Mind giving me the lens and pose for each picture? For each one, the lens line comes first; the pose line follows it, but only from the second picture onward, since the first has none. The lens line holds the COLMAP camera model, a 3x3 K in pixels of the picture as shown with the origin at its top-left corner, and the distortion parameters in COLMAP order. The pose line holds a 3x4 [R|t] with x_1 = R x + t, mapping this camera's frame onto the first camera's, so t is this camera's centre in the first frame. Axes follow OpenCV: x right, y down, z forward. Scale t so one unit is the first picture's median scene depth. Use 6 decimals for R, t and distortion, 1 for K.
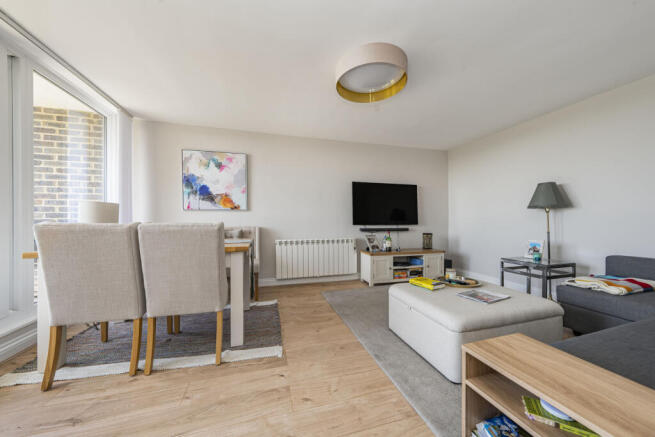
lens RADIAL K [[225.1, 0, 327.6], [0, 225.1, 221.4], [0, 0, 1]] dist [-0.000155, -0.000003]
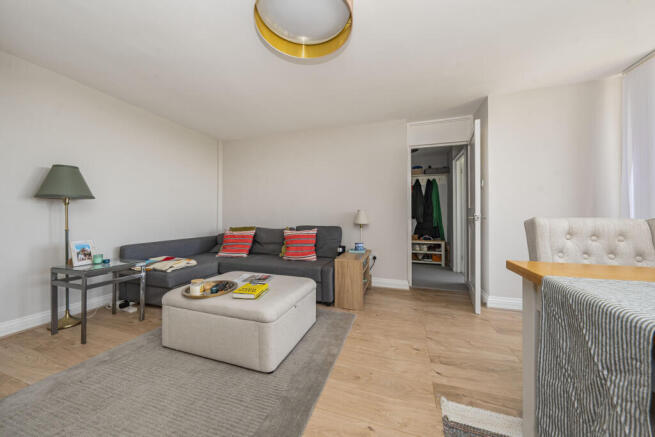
lens RADIAL K [[226.3, 0, 326.1], [0, 226.3, 214.9], [0, 0, 1]] dist [-0.001059, -0.000048]
pose [[-0.821433, 0.000023, 0.570306, -0.206163], [-0.000495, 1.000000, -0.000754, -0.005037], [-0.570305, -0.000901, -0.821432, 1.186138]]
